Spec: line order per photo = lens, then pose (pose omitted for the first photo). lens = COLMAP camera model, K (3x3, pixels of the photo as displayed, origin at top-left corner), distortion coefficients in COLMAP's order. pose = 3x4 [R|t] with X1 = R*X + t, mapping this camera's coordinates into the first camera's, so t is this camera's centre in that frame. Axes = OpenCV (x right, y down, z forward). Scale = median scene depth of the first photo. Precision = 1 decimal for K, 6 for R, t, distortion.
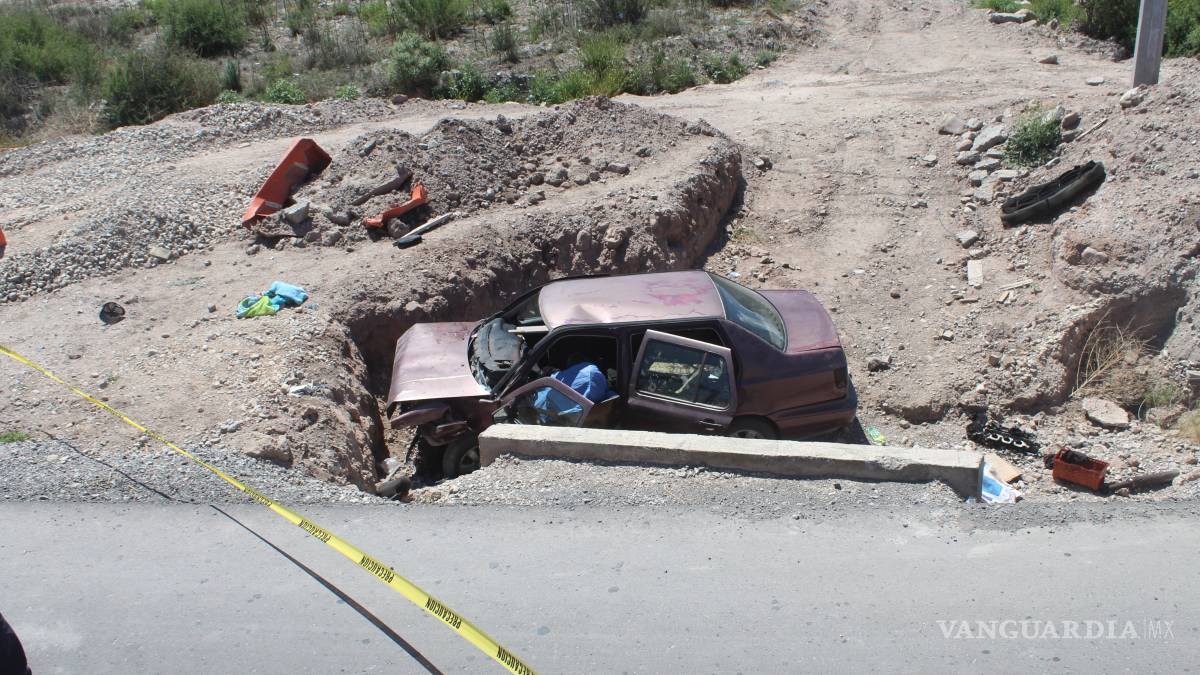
lens RADIAL K [[1166.2, 0, 600.0], [0, 1166.2, 337.5], [0, 0, 1]] dist [-0.142354, 0.158238]
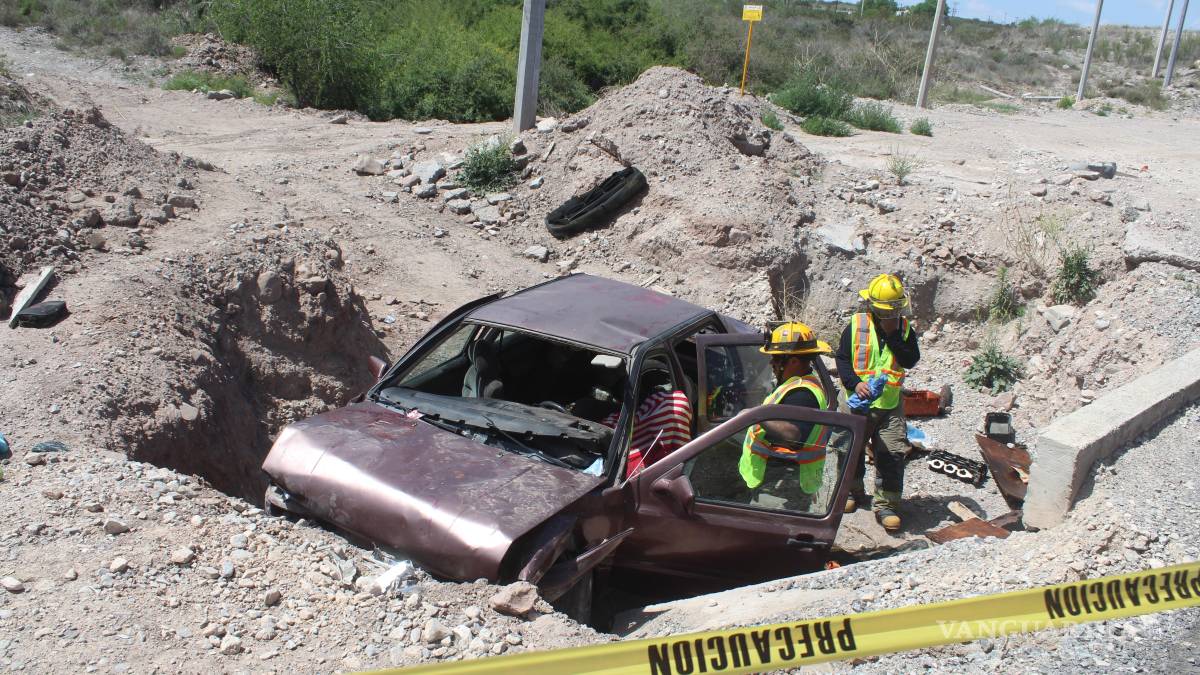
lens RADIAL K [[993.9, 0, 589.1], [0, 993.9, 340.3], [0, 0, 1]] dist [-0.165871, 0.145143]
pose [[0.526240, -0.140807, 0.838597, -0.383645], [0.229279, 0.973165, 0.019524, -0.022853], [-0.818842, 0.181998, 0.544403, 0.549475]]
